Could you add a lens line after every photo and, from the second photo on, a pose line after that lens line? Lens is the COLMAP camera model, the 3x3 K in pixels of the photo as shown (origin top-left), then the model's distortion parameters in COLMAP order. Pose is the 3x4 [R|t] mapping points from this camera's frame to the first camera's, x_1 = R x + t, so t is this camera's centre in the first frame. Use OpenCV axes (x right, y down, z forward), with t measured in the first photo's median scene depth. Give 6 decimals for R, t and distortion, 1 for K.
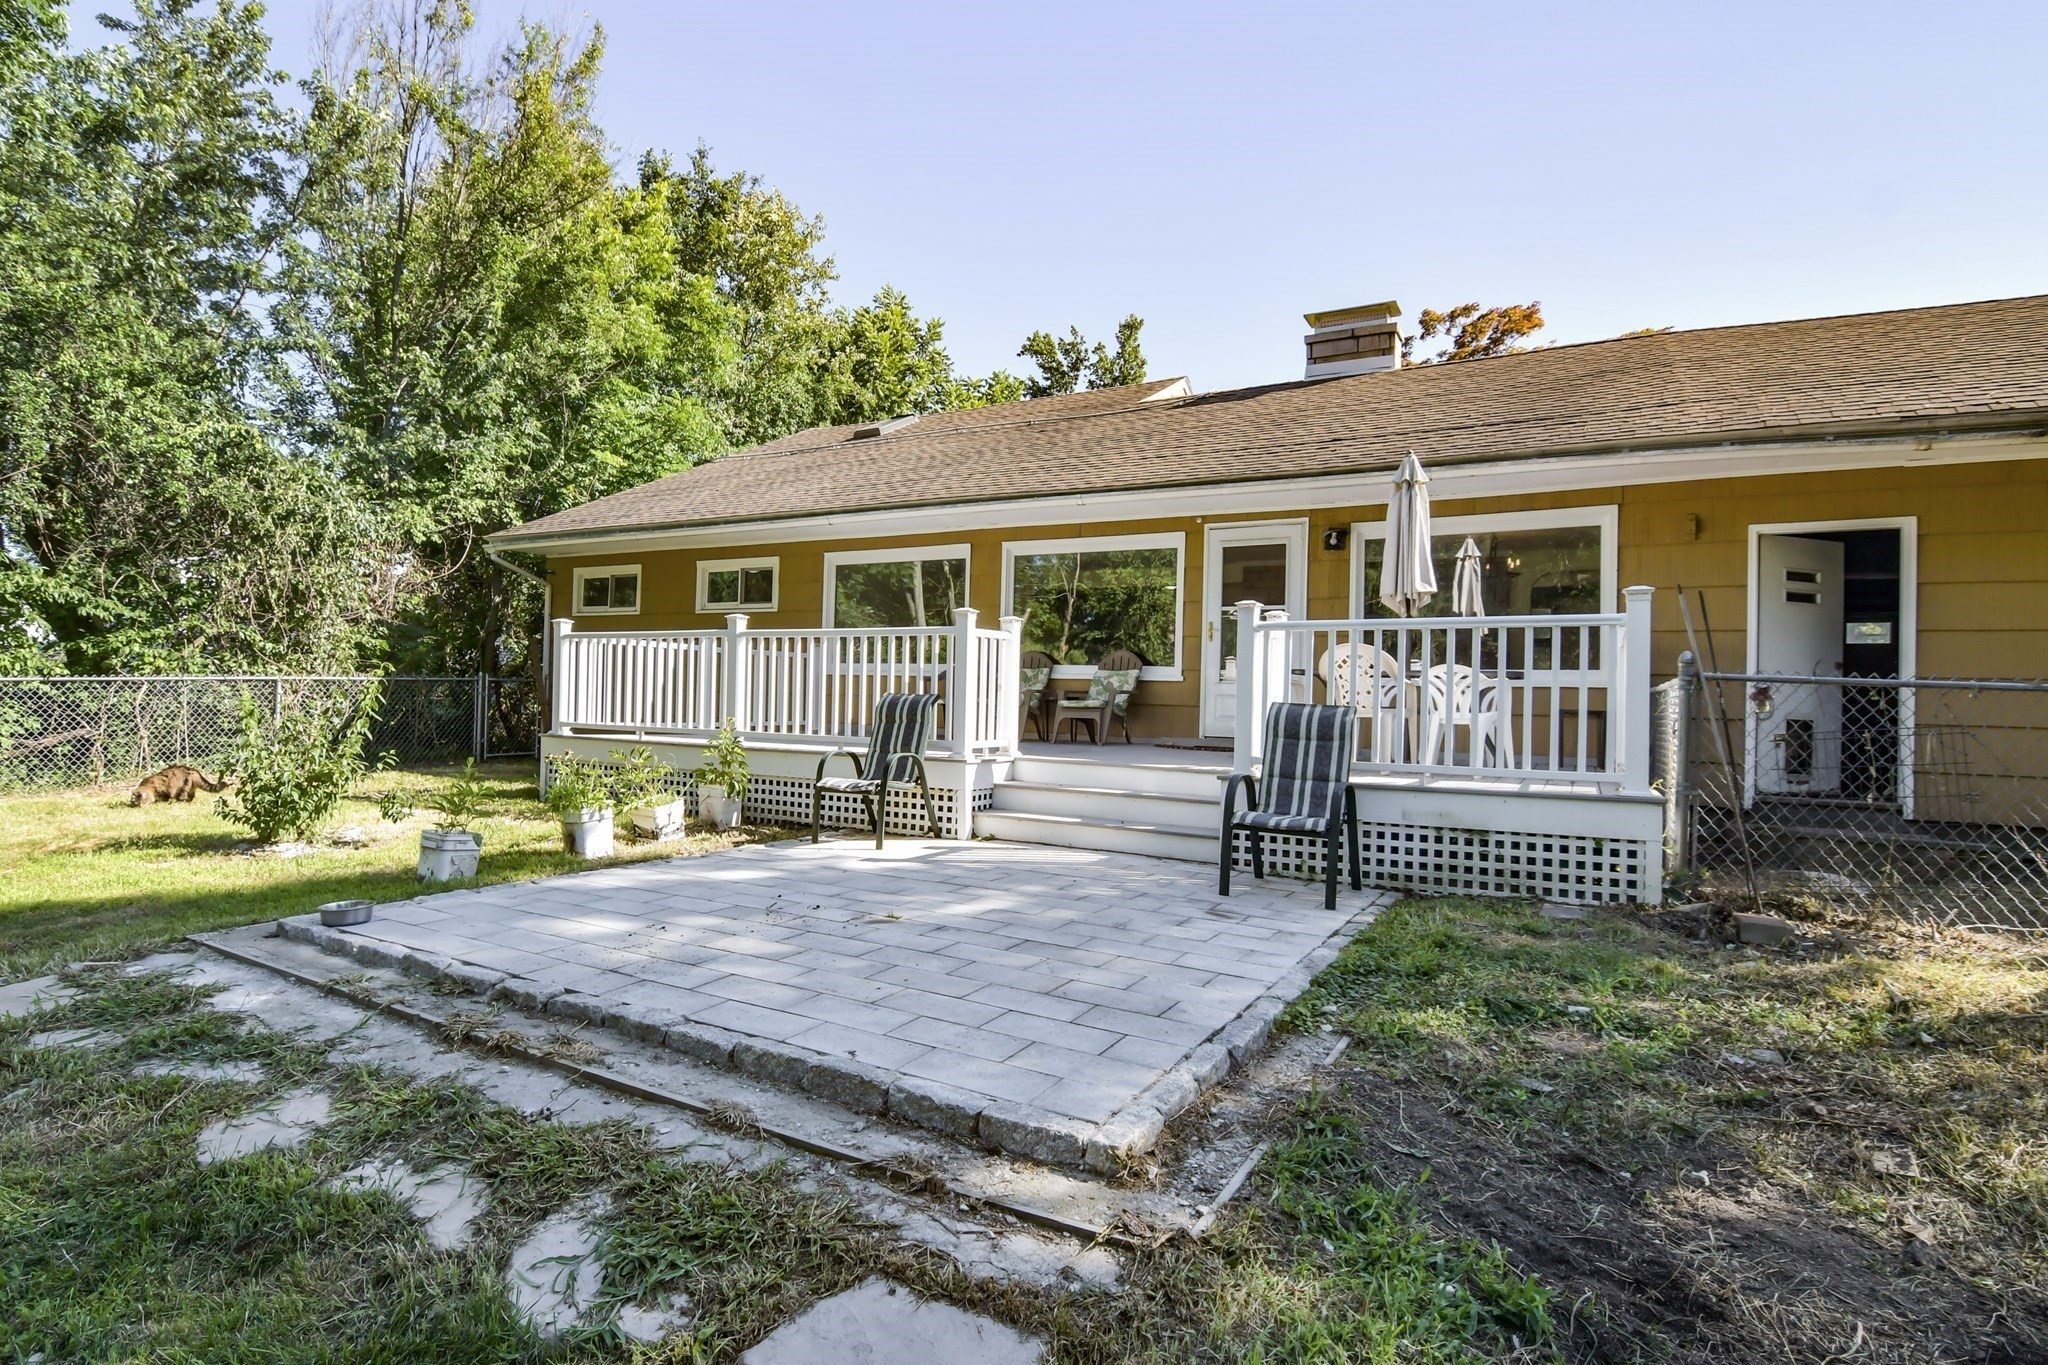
lens RADIAL K [[1004.3, 0, 1021.0], [0, 1004.3, 684.4], [0, 0, 1]] dist [-0.014493, 0.000382]
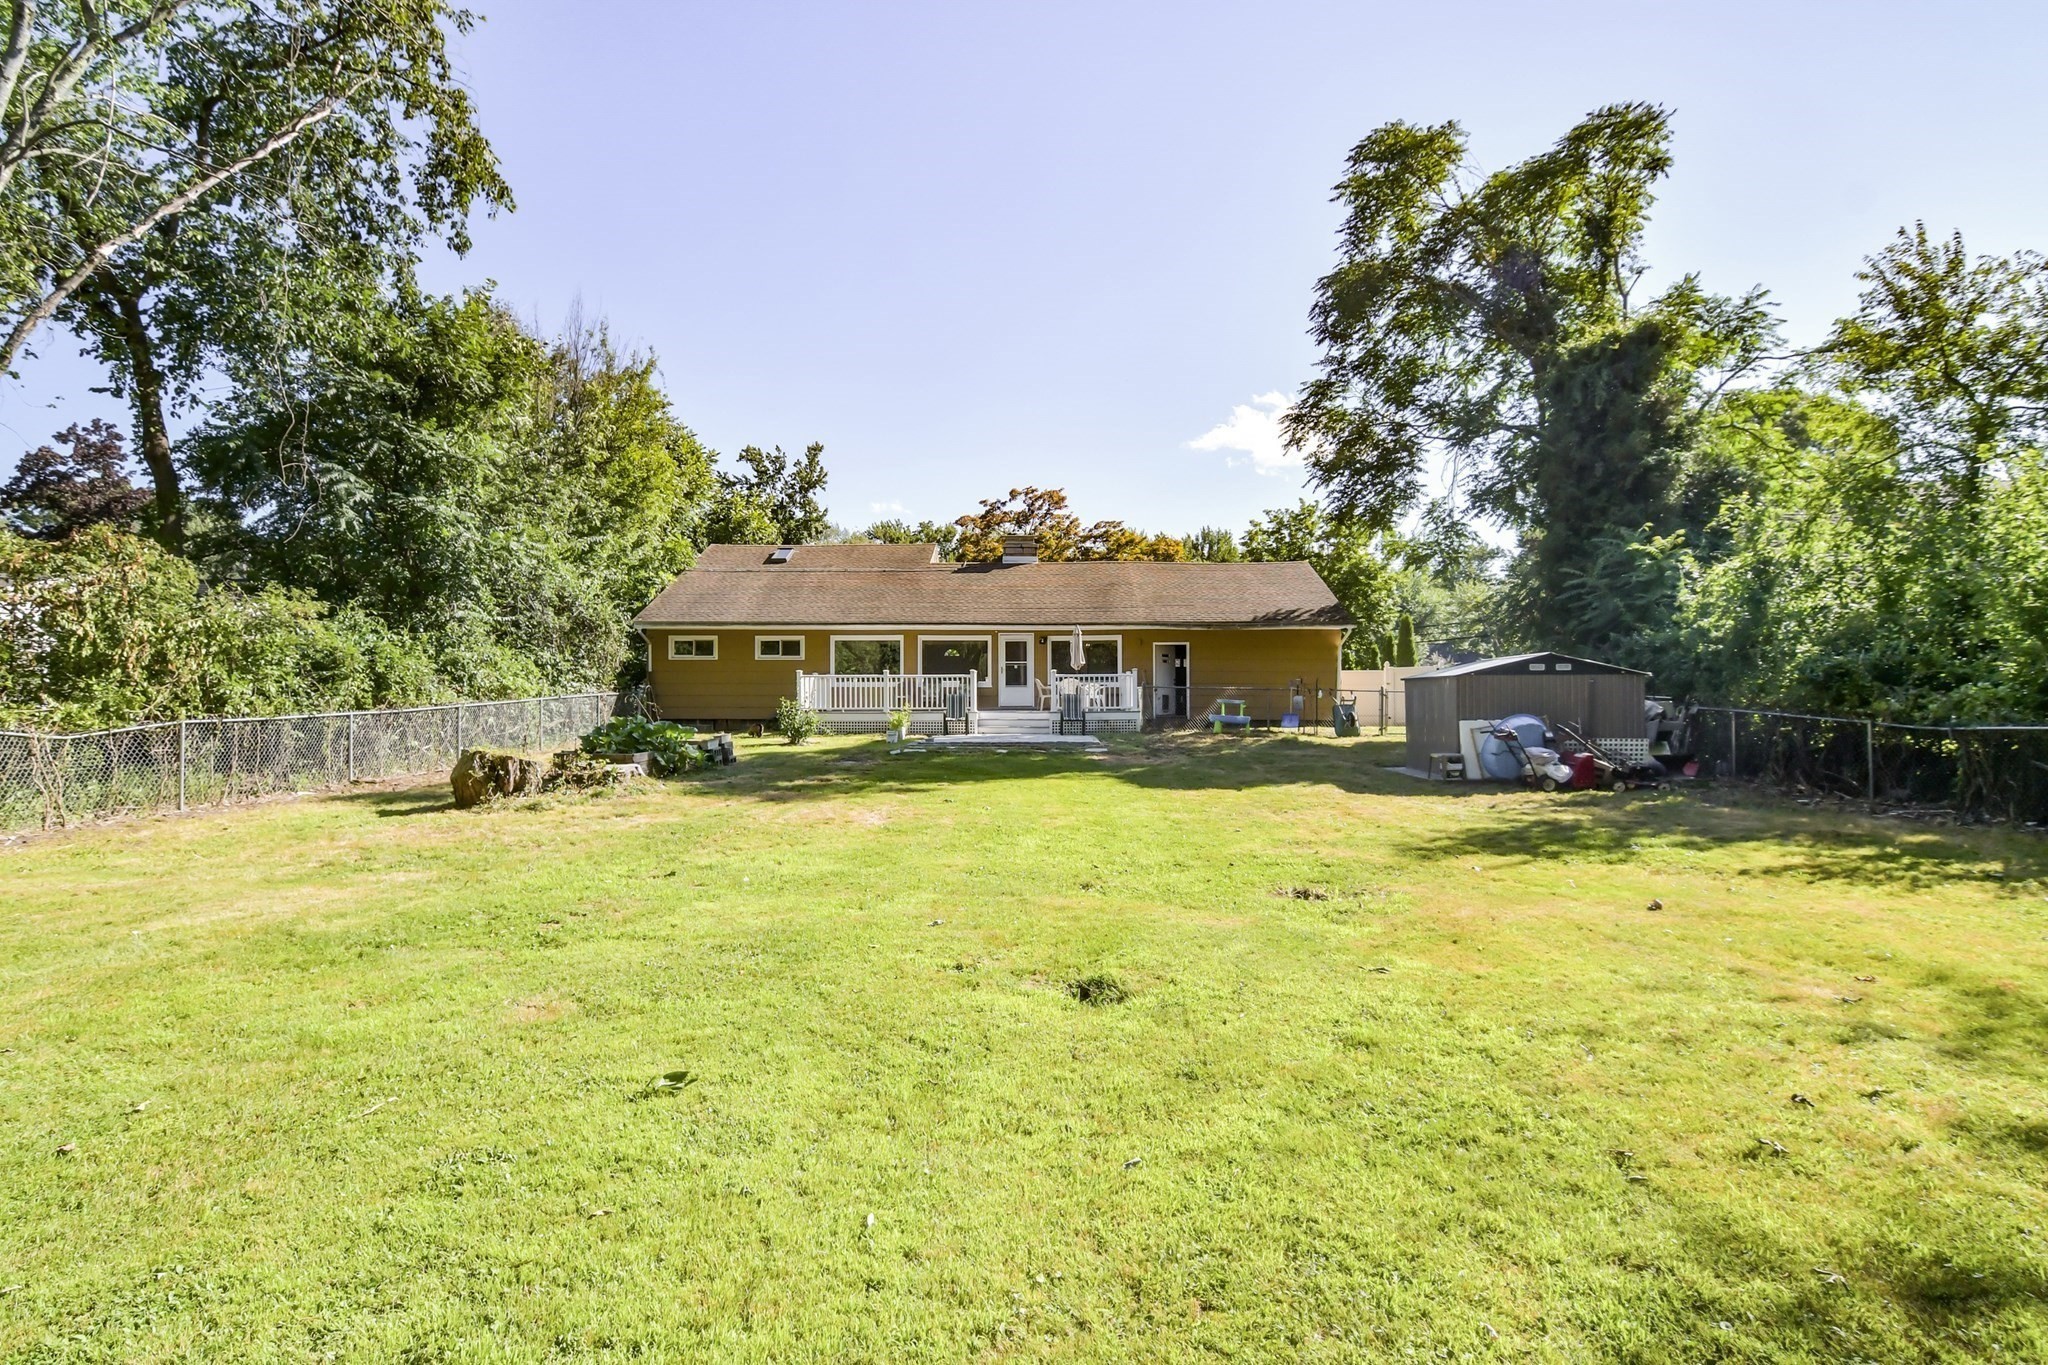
lens RADIAL K [[1004.3, 0, 1019.6], [0, 1004.3, 693.9], [0, 0, 1]] dist [-0.014493, 0.000382]
pose [[0.878307, -0.024855, 0.477451, -0.901997], [0.017156, 0.999643, 0.020481, -0.033262], [-0.477789, -0.009798, 0.878420, -1.233188]]
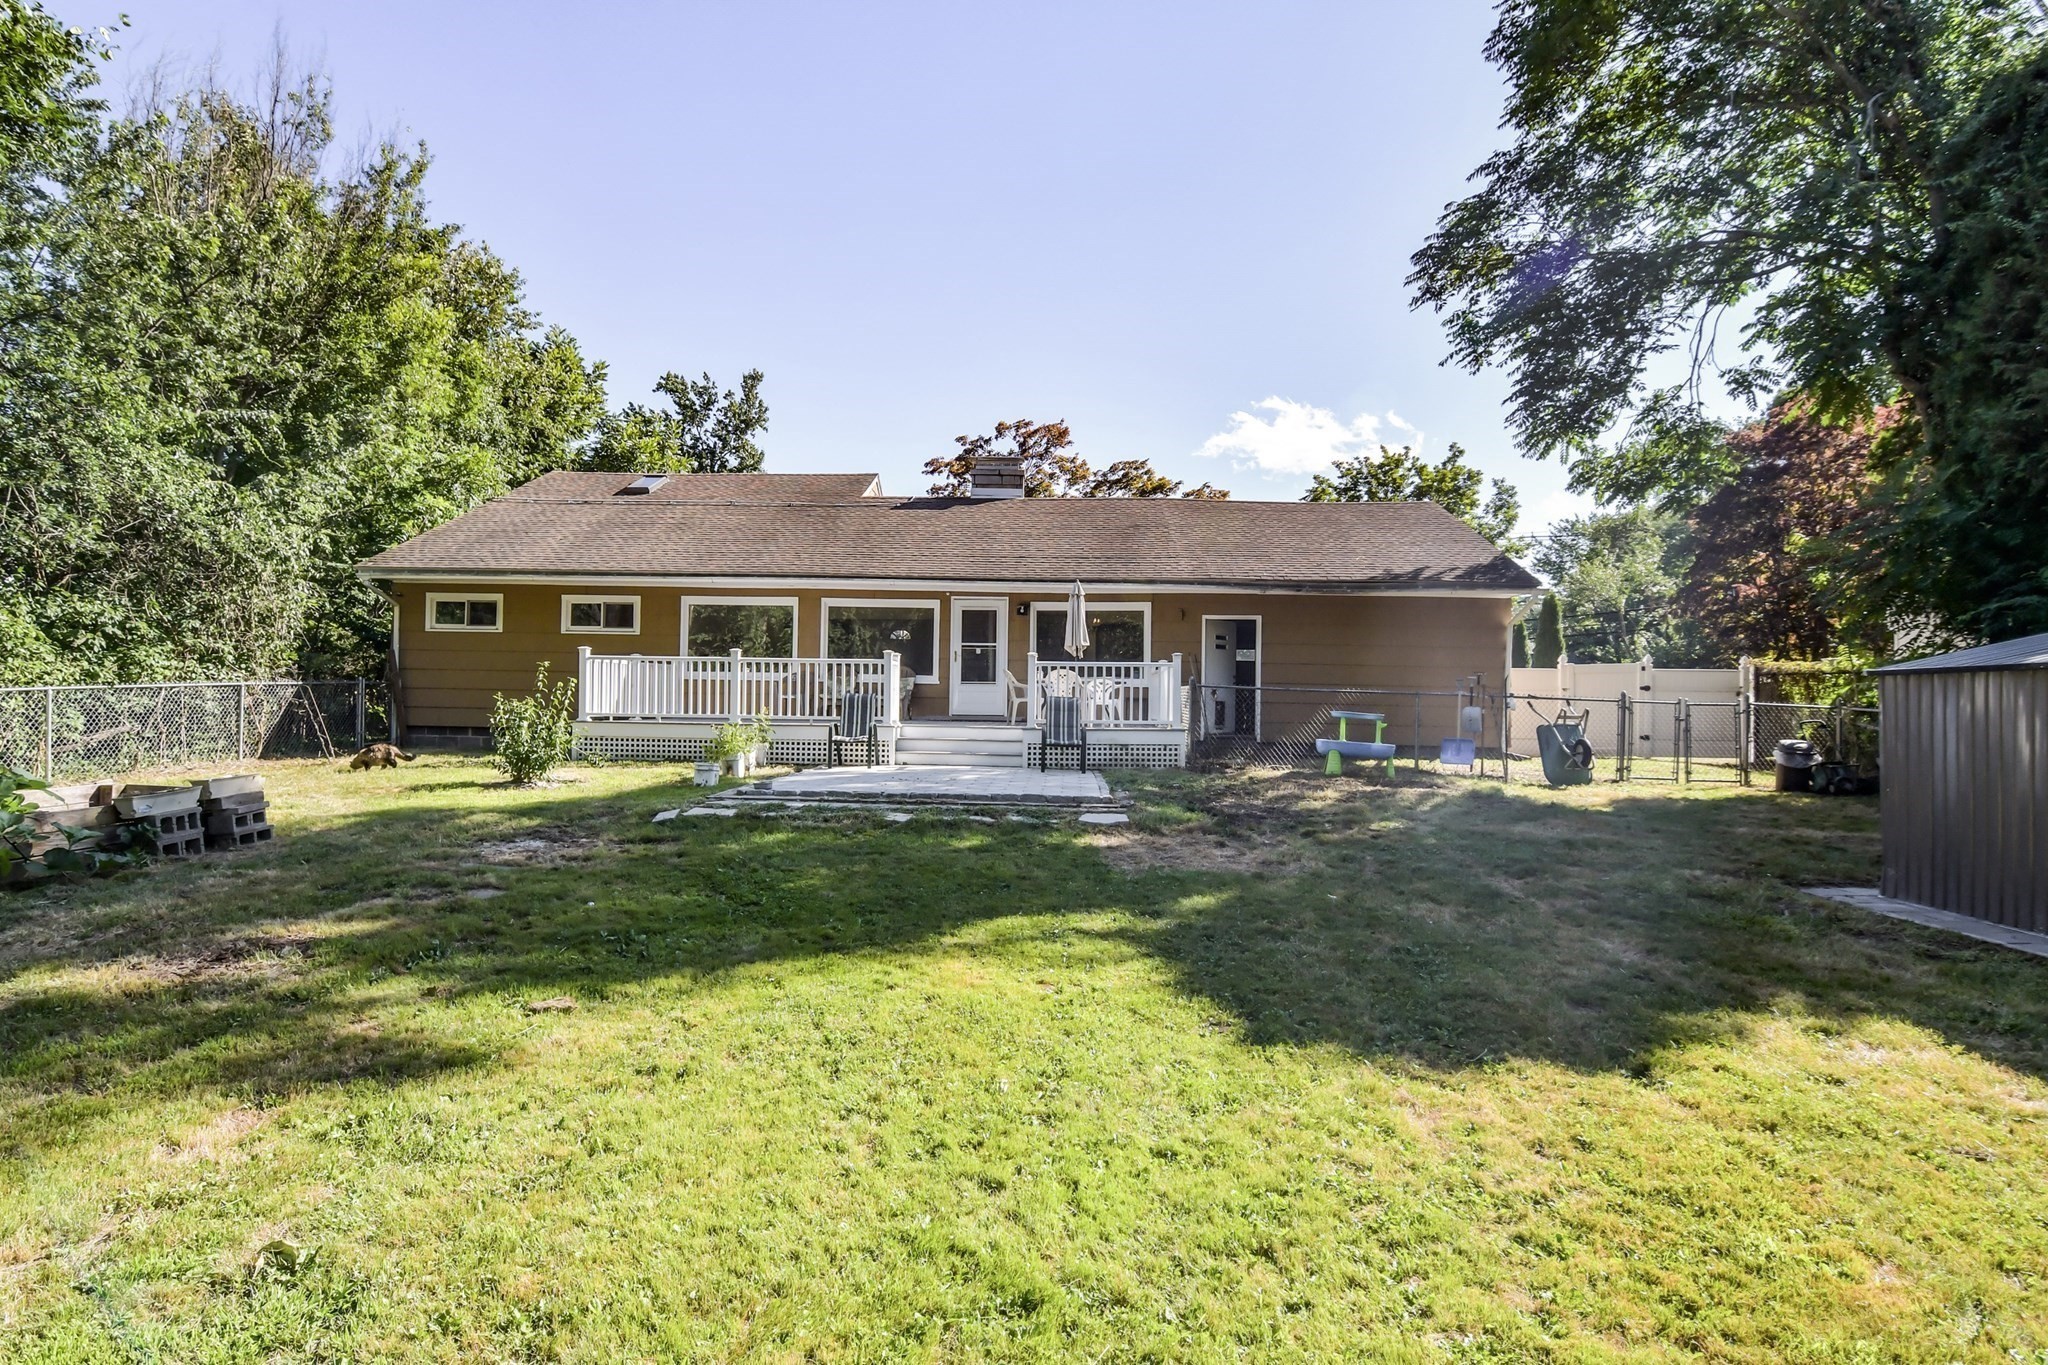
lens RADIAL K [[1004.3, 0, 1018.2], [0, 1004.3, 666.2], [0, 0, 1]] dist [-0.014493, 0.000382]
pose [[0.885223, 0.003336, 0.465154, -0.427641], [0.000612, 0.999965, -0.008335, -0.015650], [-0.465166, 0.007663, 0.885190, -0.504026]]
